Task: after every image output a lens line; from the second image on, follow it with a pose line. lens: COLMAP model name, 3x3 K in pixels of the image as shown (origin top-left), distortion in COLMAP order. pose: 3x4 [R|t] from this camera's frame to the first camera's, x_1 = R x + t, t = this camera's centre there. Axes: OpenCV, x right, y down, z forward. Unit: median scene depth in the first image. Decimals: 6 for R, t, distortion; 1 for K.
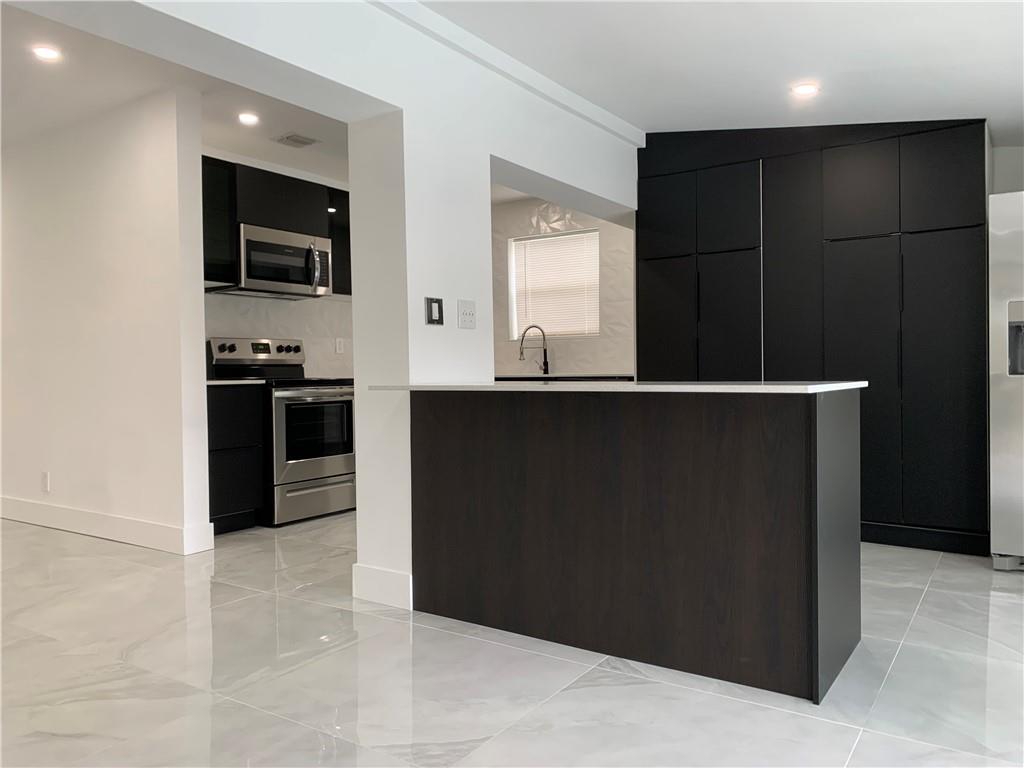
lens RADIAL K [[772.9, 0, 509.9], [0, 772.9, 380.8], [0, 0, 1]] dist [0.042125, -0.058318]
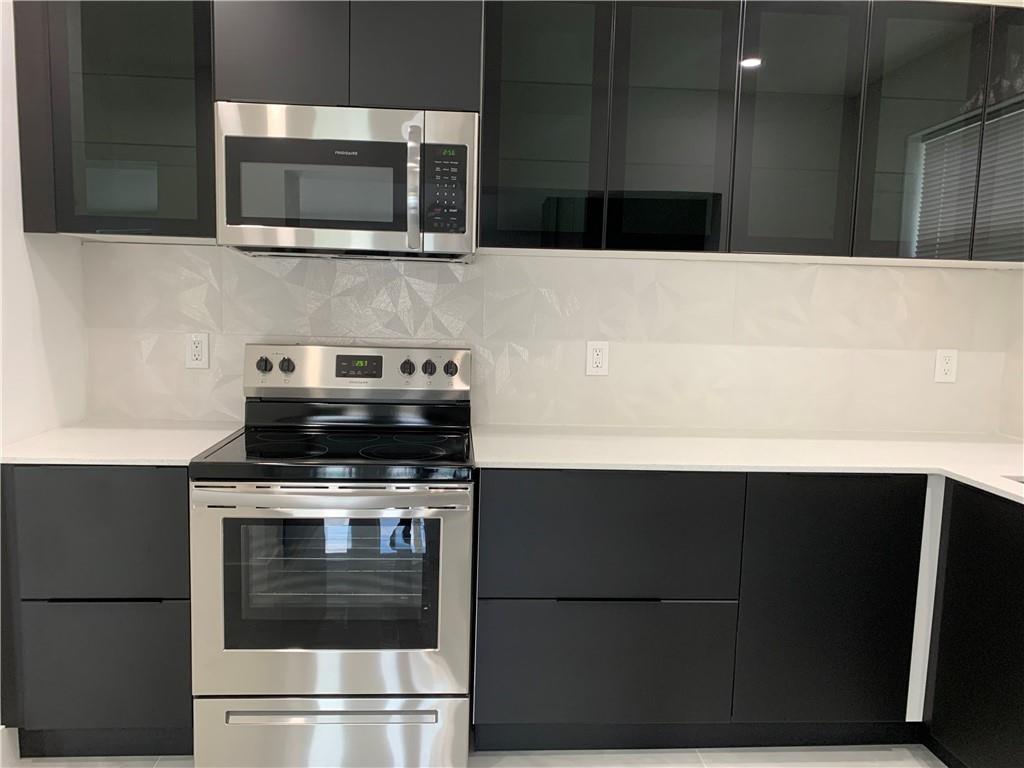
lens RADIAL K [[772.9, 0, 496.3], [0, 772.9, 380.9], [0, 0, 1]] dist [0.042125, -0.058318]
pose [[0.595987, 0.111559, -0.795207, 0.105100], [-0.042203, 0.993285, 0.107718, -0.078352], [0.801884, -0.030638, 0.596693, 0.686205]]
